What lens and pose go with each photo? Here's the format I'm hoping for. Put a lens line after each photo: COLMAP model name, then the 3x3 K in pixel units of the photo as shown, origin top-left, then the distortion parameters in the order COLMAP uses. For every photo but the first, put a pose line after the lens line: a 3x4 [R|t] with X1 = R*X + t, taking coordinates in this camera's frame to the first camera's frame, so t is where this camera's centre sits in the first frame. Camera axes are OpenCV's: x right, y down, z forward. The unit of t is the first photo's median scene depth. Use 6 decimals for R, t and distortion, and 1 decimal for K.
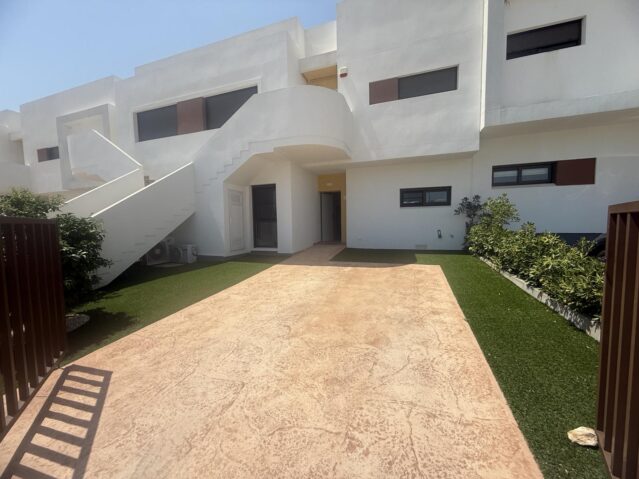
lens RADIAL K [[254.3, 0, 317.2], [0, 254.3, 238.2], [0, 0, 1]] dist [0.000047, 0.000038]
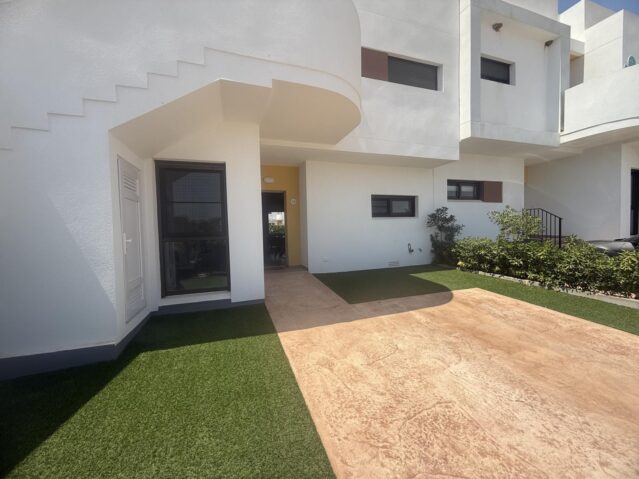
lens RADIAL K [[254.3, 0, 317.2], [0, 254.3, 238.2], [0, 0, 1]] dist [0.000047, 0.000038]
pose [[0.787802, -0.022745, 0.615508, -0.351703], [0.051506, 0.998250, -0.029036, -0.046168], [-0.613771, 0.054577, 0.787596, 0.535931]]
